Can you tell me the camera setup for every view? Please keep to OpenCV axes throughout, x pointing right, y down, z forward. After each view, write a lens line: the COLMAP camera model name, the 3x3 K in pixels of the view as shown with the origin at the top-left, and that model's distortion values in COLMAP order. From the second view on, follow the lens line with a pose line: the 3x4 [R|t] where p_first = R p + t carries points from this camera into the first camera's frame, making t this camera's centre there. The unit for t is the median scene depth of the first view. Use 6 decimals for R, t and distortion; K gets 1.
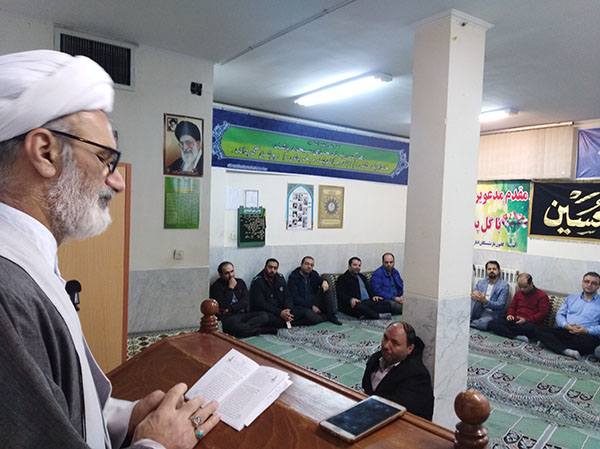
lens RADIAL K [[461.7, 0, 301.3], [0, 461.7, 230.0], [0, 0, 1]] dist [0.041004, -0.075096]
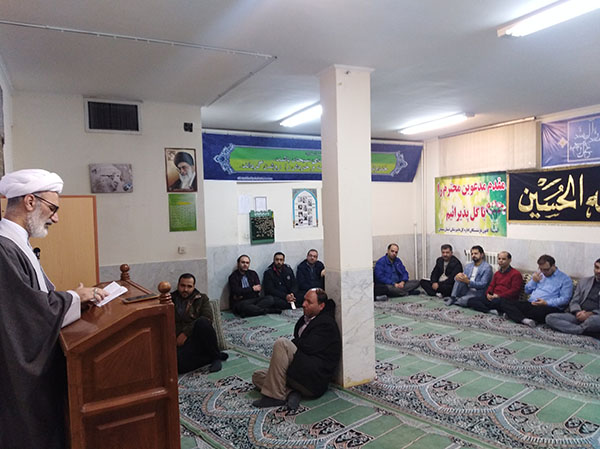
lens RADIAL K [[461.7, 0, 302.3], [0, 461.7, 230.1], [0, 0, 1]] dist [0.041004, -0.075096]
pose [[0.986531, -0.053954, -0.154422, 0.198344], [0.053838, 0.998537, -0.004934, 0.013625], [0.154462, -0.003446, 0.987993, -0.193968]]
